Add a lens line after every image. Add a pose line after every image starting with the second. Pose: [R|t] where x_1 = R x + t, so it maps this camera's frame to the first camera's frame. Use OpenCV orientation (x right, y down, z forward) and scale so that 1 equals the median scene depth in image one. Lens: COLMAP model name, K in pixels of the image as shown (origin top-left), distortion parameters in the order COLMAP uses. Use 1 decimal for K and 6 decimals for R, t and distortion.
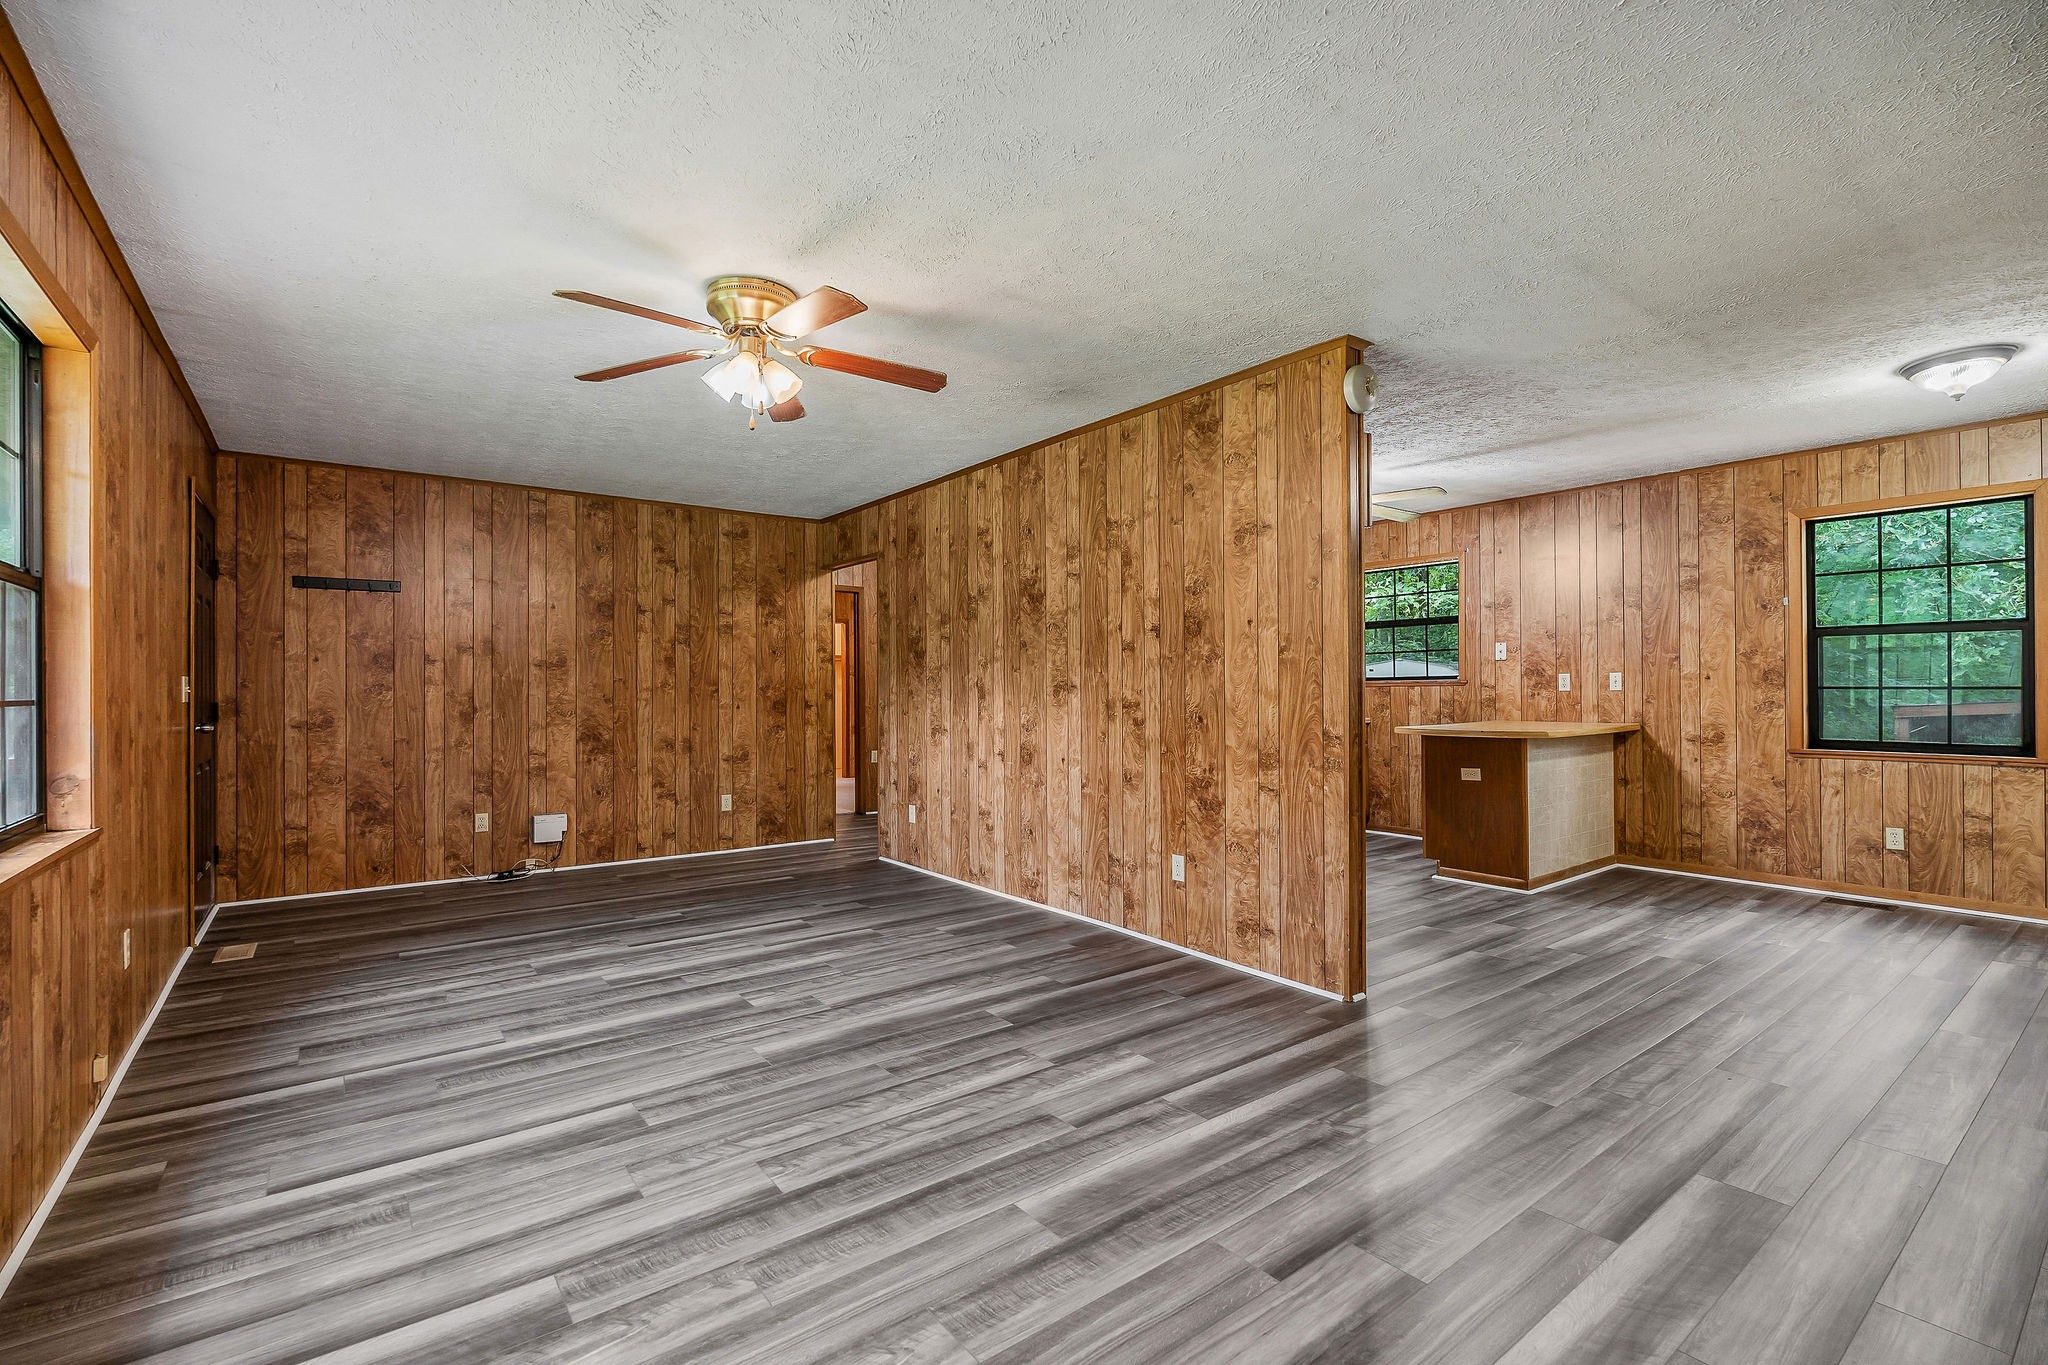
lens RADIAL K [[912.3, 0, 1027.5], [0, 912.3, 687.1], [0, 0, 1]] dist [-0.001457, -0.000824]
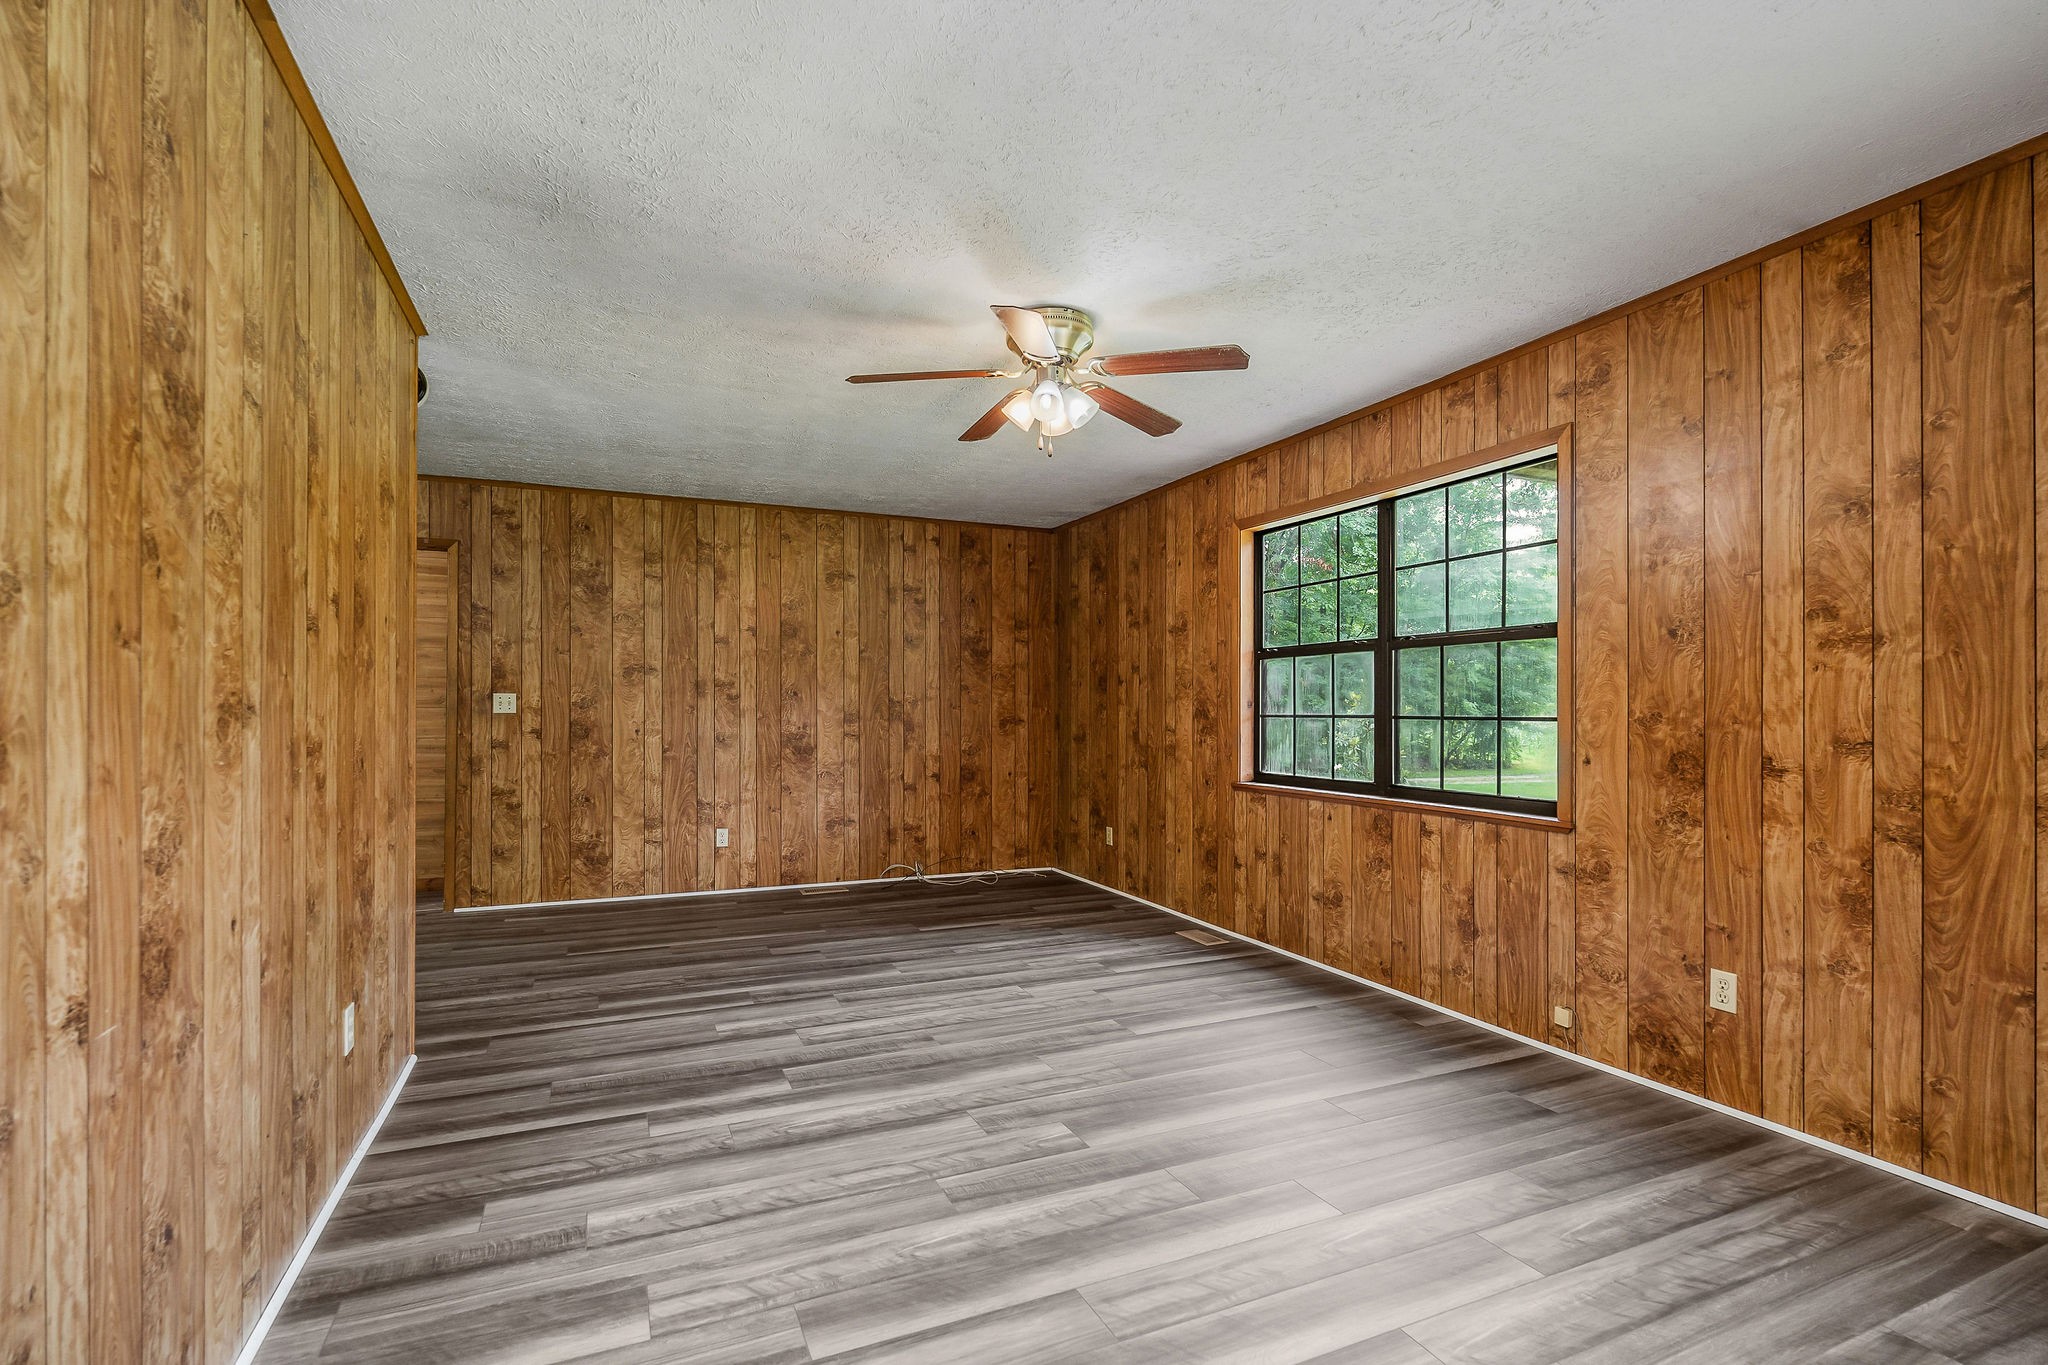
lens RADIAL K [[958.3, 0, 1032.9], [0, 958.3, 684.8], [0, 0, 1]] dist [-0.001316, 0.000125]
pose [[-0.974121, 0.009110, 0.225844, -0.532015], [0.003250, 0.999649, -0.026308, 0.006284], [-0.226004, -0.024894, -0.973808, 2.076079]]
